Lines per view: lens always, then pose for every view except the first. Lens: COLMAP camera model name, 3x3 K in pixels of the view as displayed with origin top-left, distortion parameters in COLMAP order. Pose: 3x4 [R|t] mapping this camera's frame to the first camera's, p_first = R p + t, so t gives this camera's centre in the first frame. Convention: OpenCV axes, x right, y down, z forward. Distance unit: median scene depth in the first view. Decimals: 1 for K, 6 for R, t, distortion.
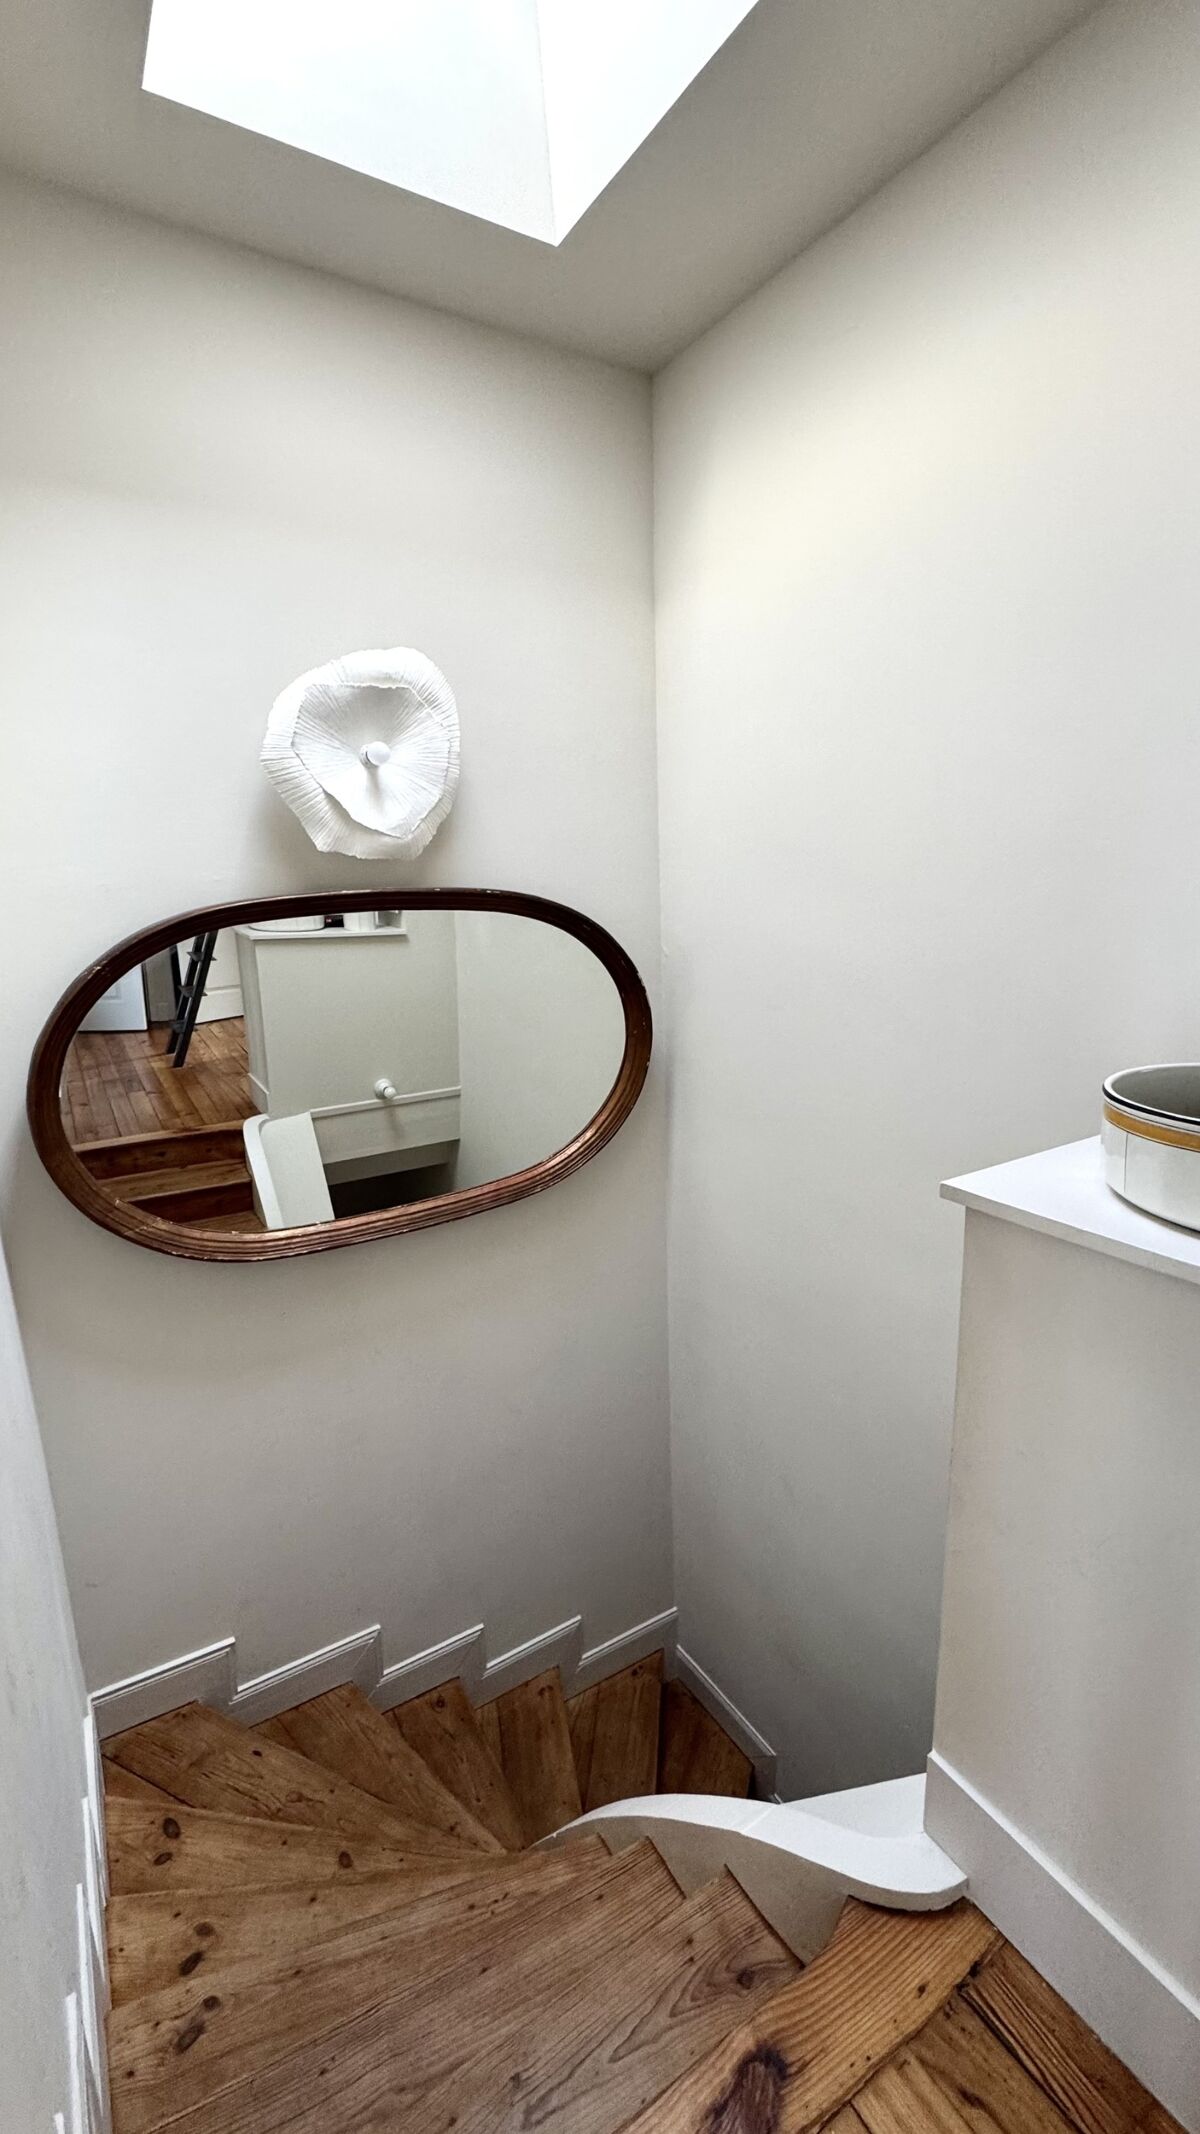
lens RADIAL K [[879.5, 0, 596.8], [0, 879.5, 1057.6], [0, 0, 1]] dist [-0.002953, 0.000161]
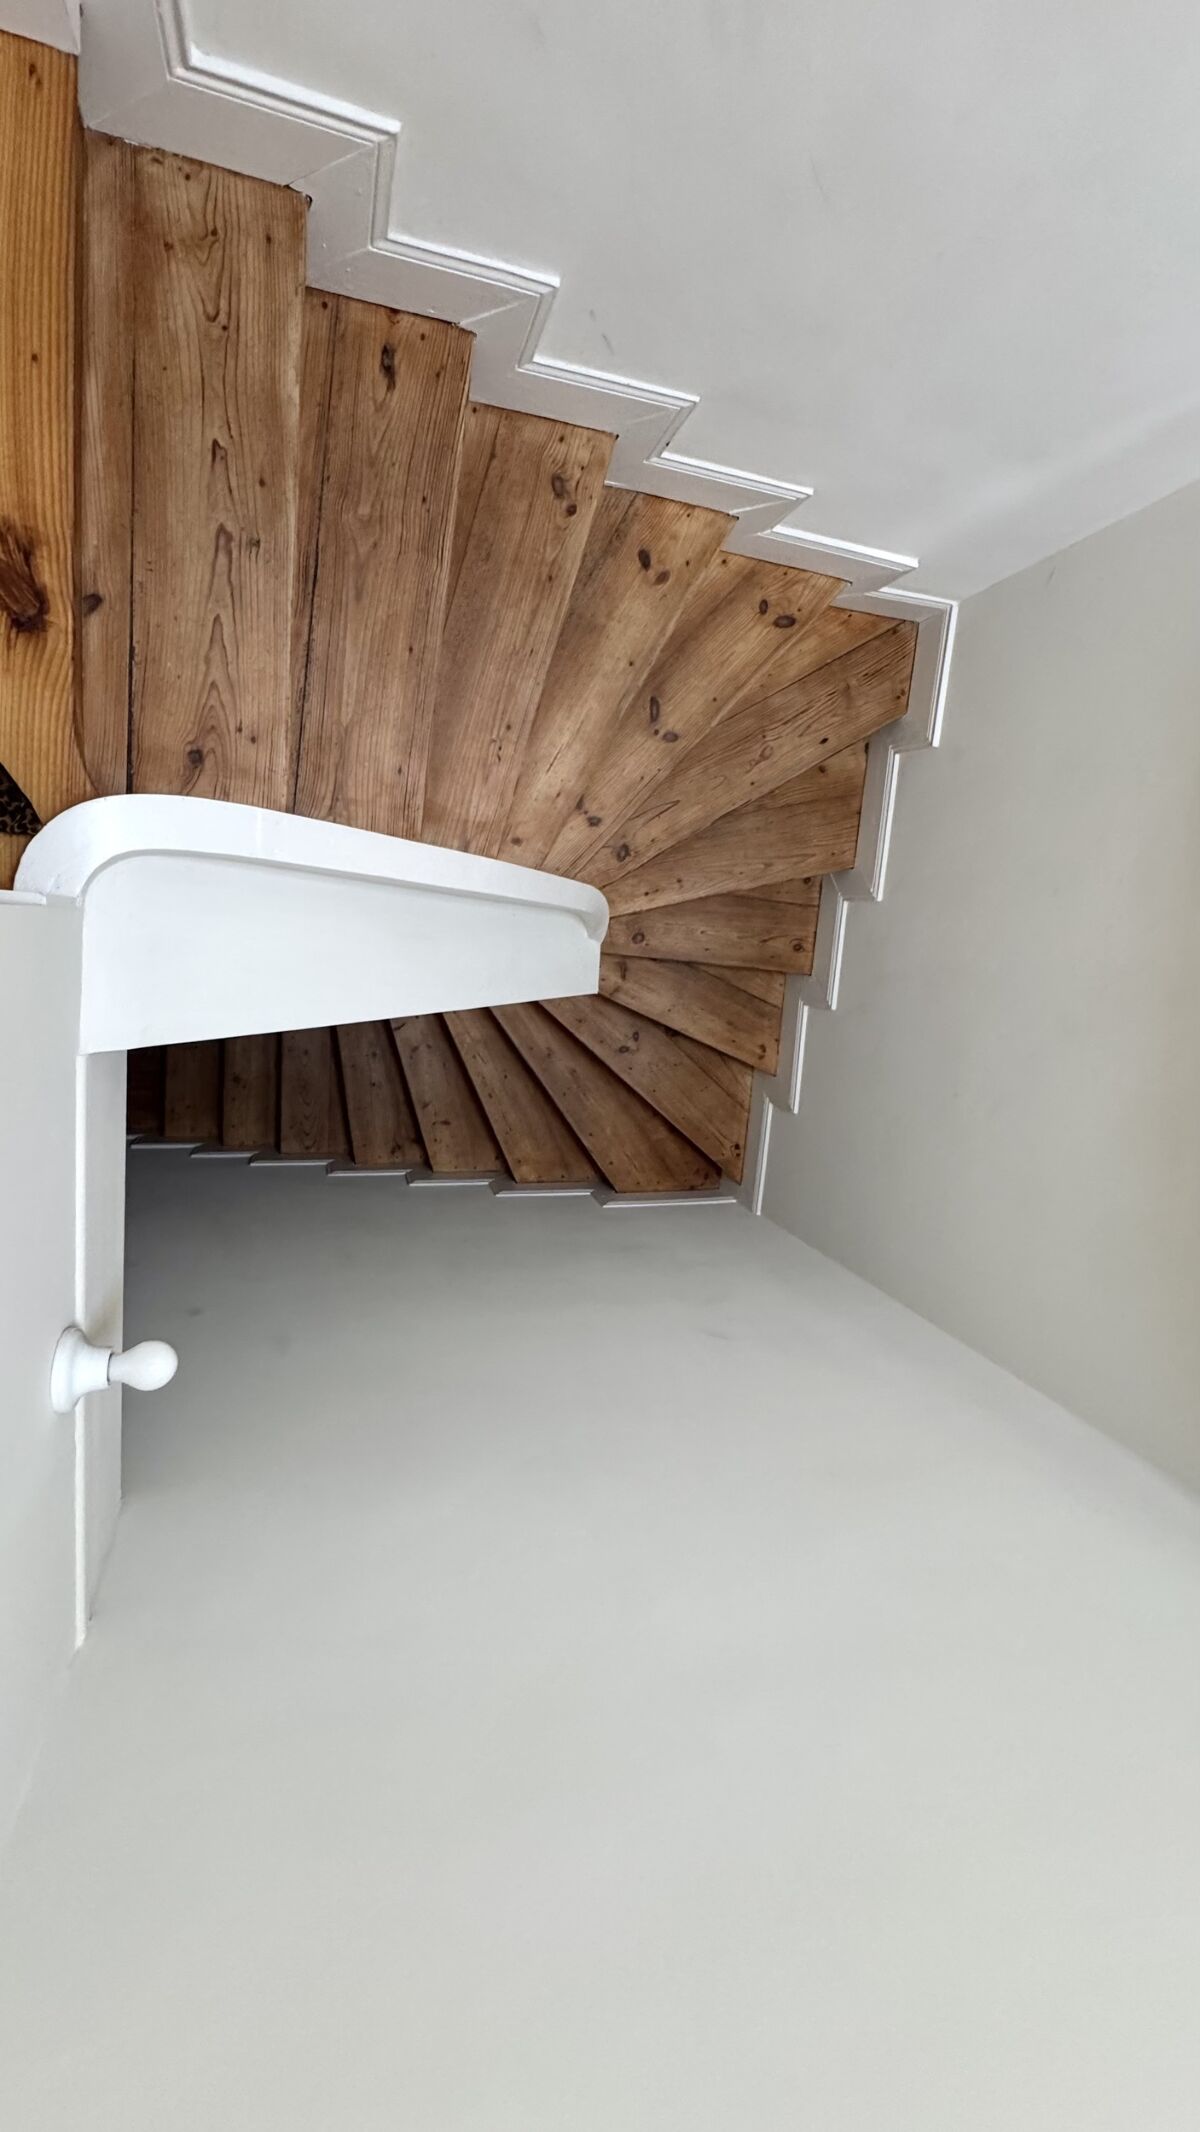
lens RADIAL K [[878.7, 0, 599.8], [0, 878.7, 1055.3], [0, 0, 1]] dist [-0.002953, 0.000161]
pose [[-0.563206, 0.825998, -0.022943, 0.152624], [-0.448322, -0.282129, 0.848180, -0.132205], [0.694123, 0.487986, 0.529210, 0.669531]]
